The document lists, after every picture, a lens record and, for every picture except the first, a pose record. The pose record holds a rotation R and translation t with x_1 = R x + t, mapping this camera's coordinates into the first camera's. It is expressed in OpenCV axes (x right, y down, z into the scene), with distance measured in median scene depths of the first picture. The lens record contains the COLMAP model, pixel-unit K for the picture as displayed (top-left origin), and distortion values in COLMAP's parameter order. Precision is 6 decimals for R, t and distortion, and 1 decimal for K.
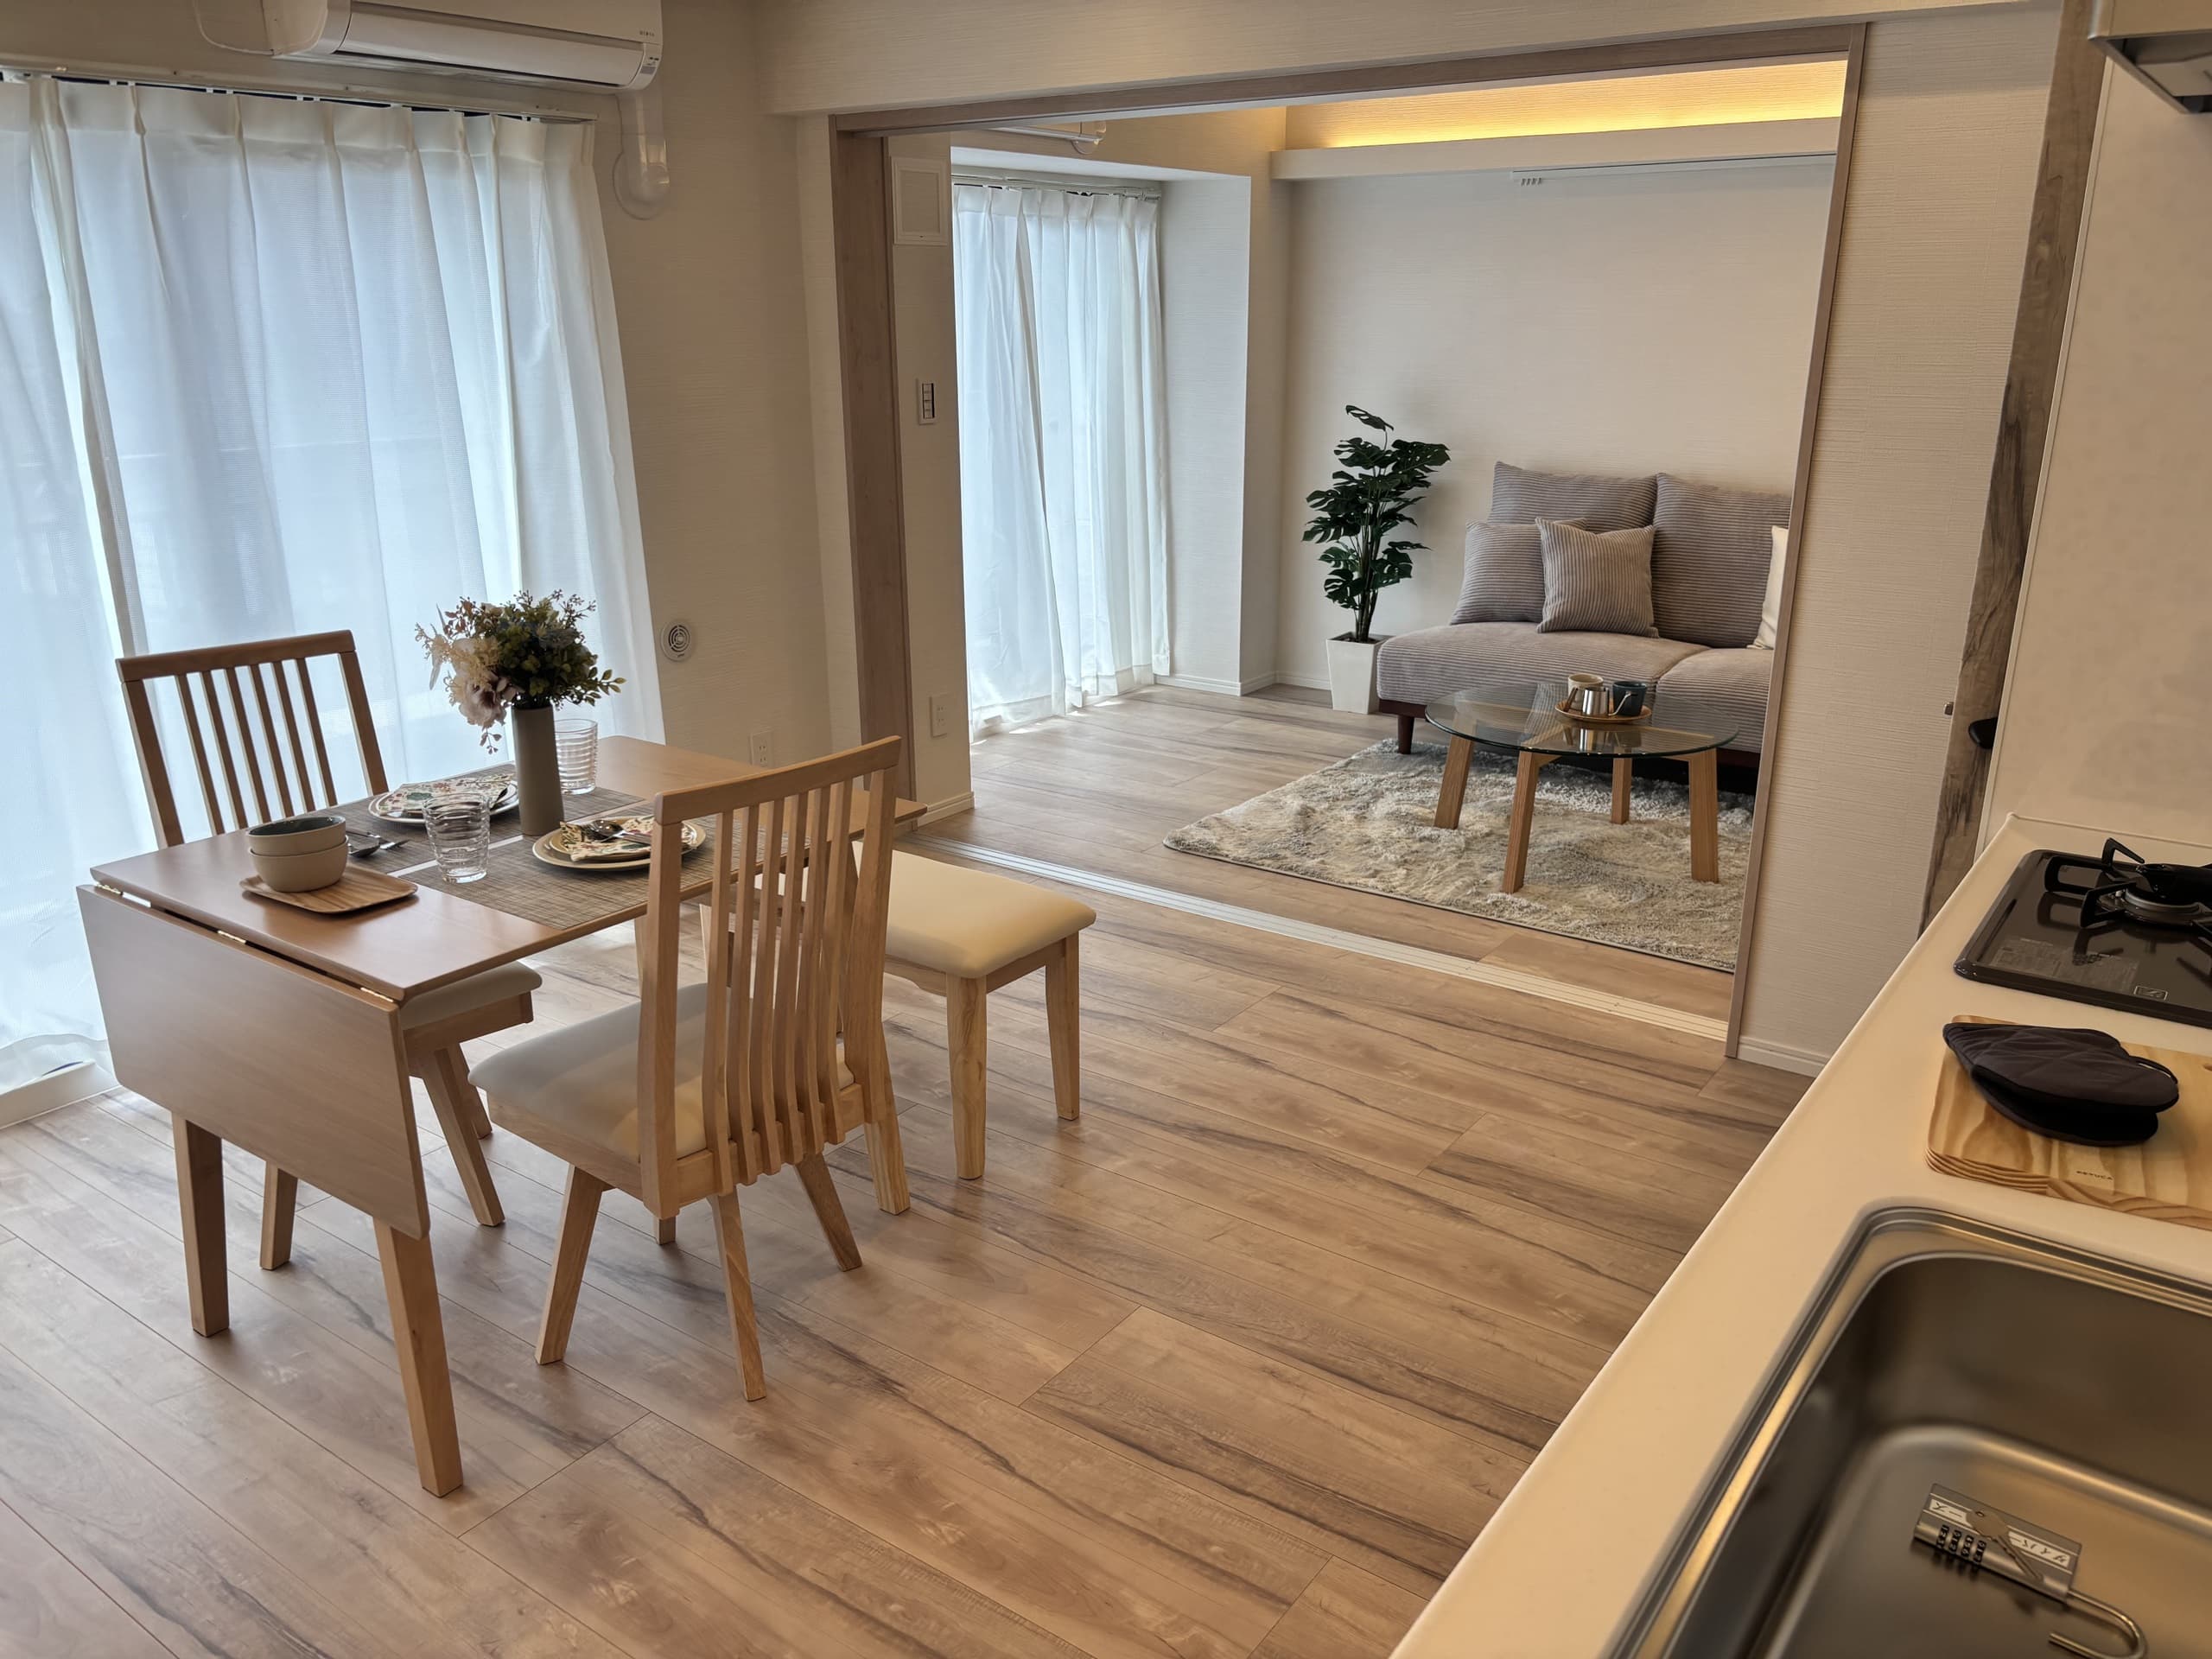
lens RADIAL K [[1665.8, 0, 1103.2], [0, 1665.8, 830.7], [0, 0, 1]] dist [0.050285, -0.000753]
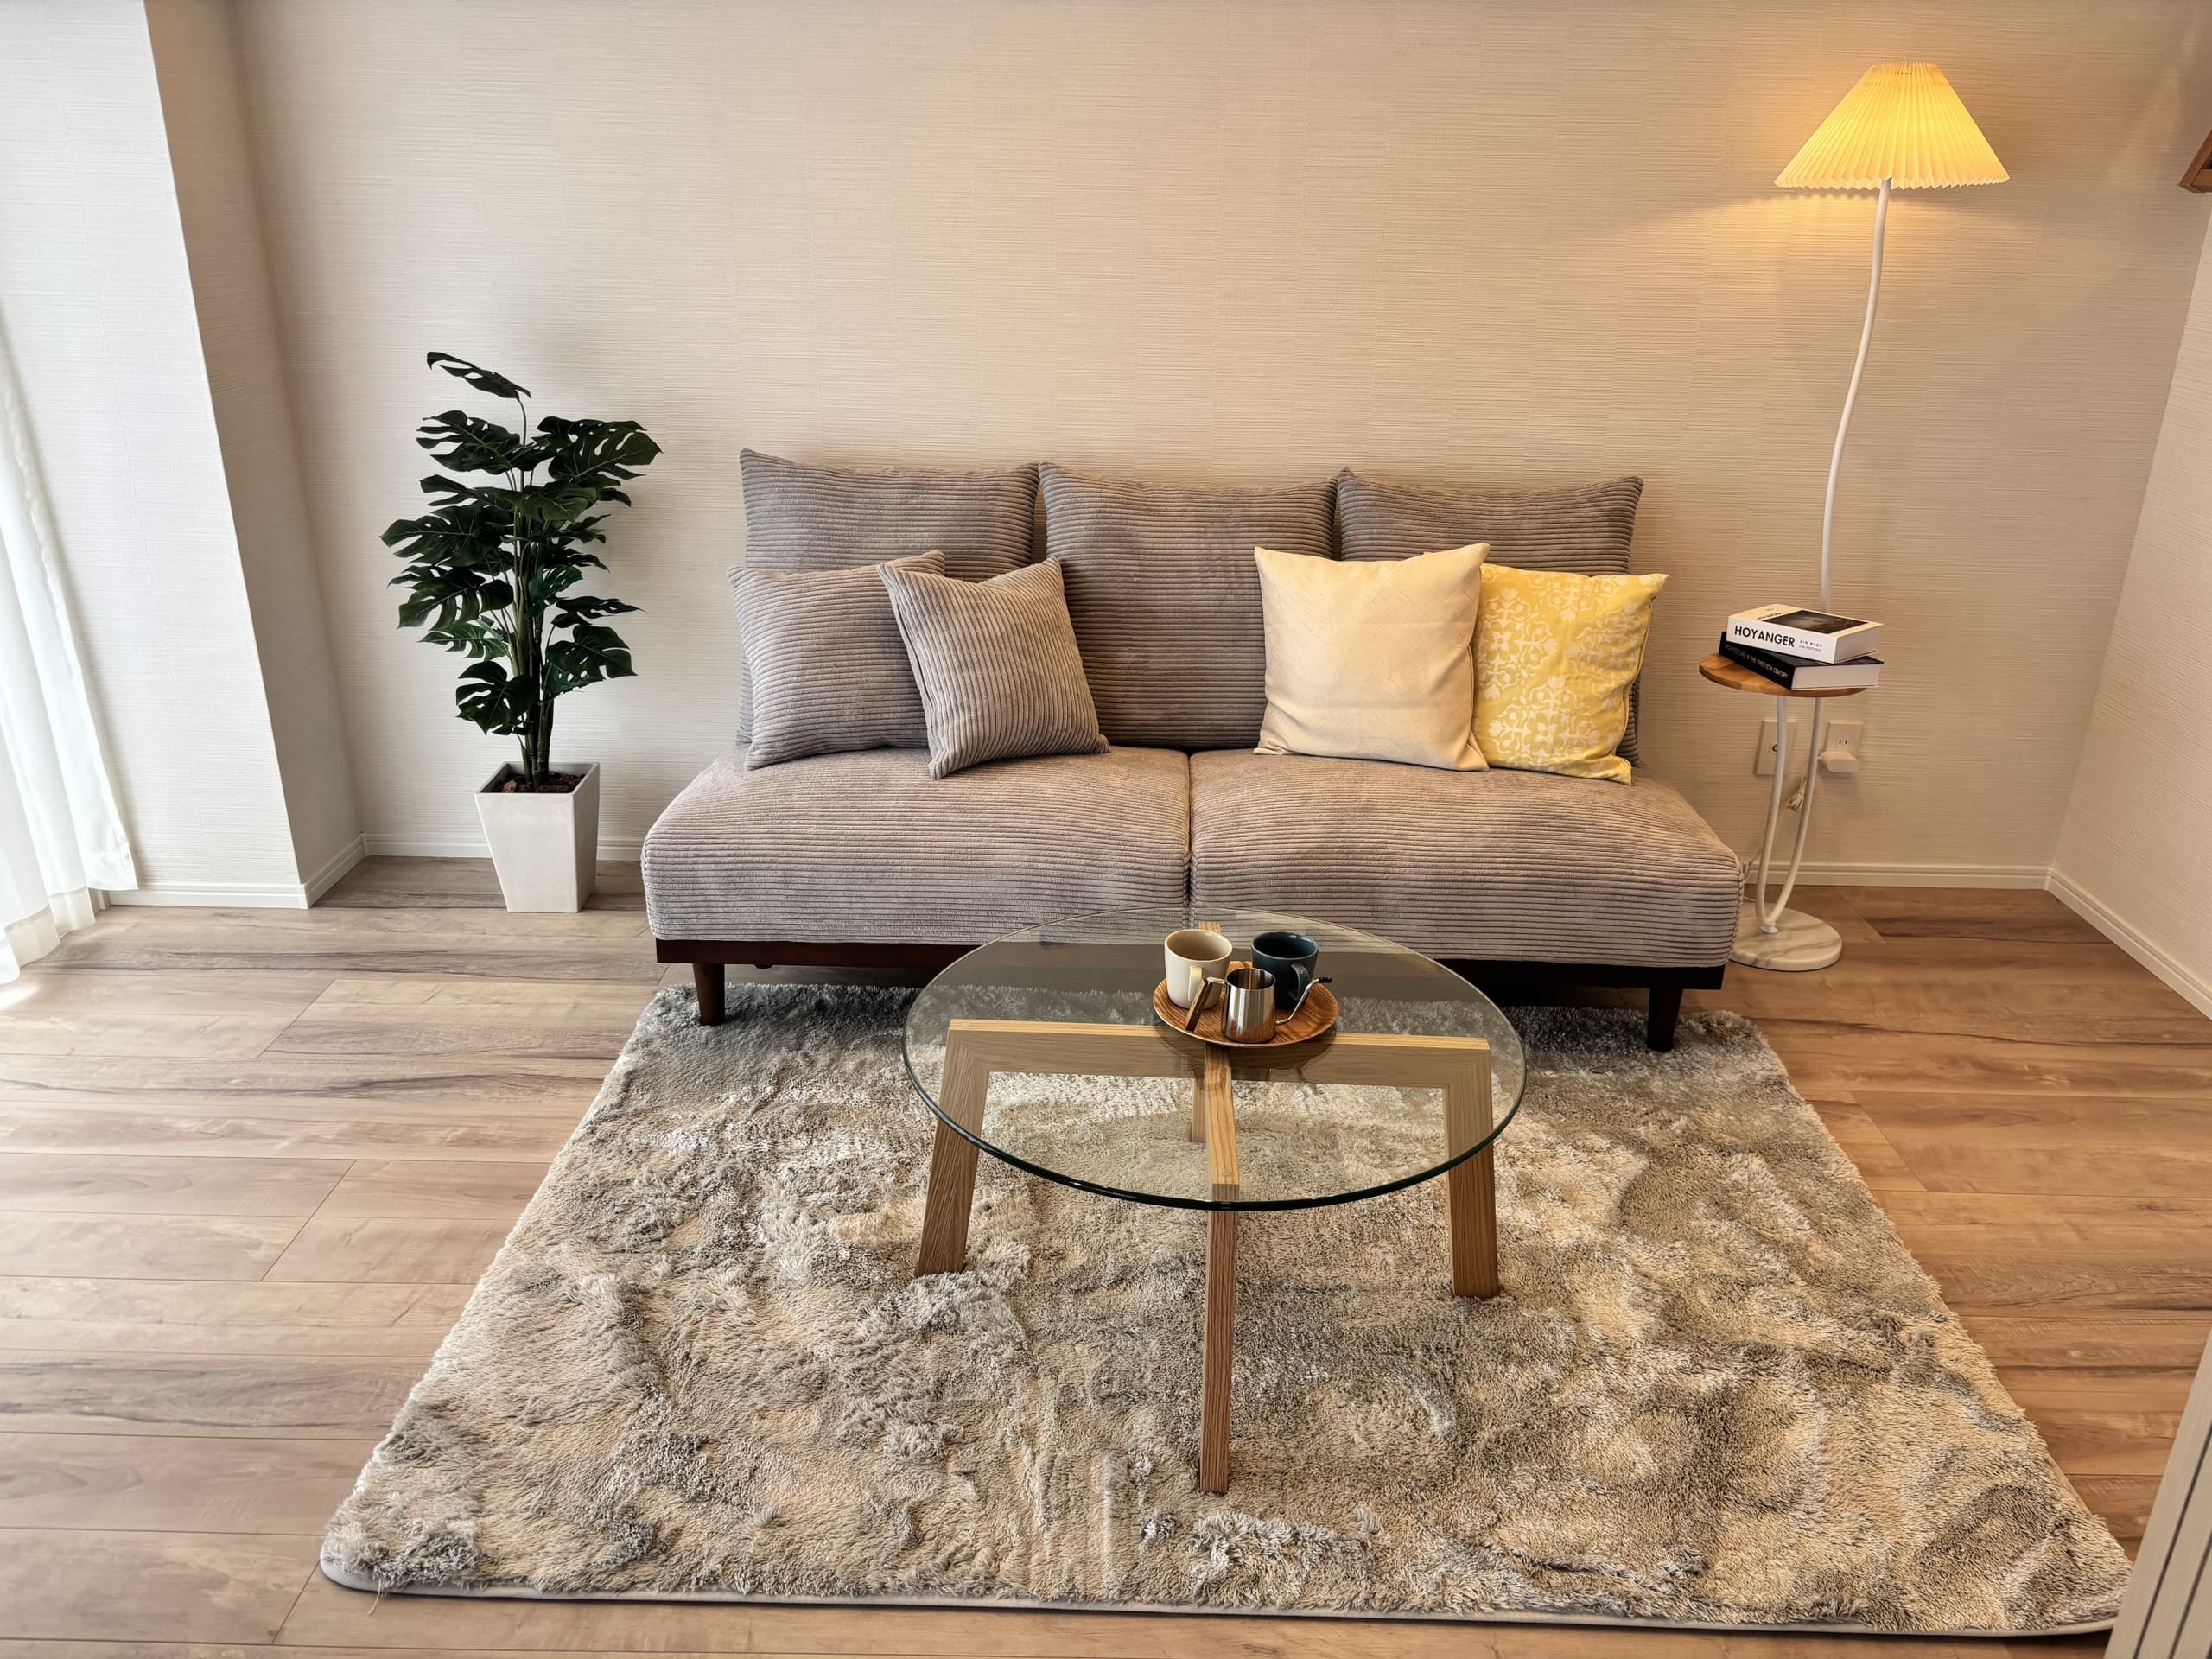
lens RADIAL K [[1665.8, 0, 1104.8], [0, 1665.8, 841.9], [0, 0, 1]] dist [0.050285, -0.000753]
pose [[0.815931, -0.203672, 0.541086, 0.004702], [0.159347, 0.978867, 0.128171, -0.147802], [-0.555756, -0.018358, 0.831143, 0.475680]]
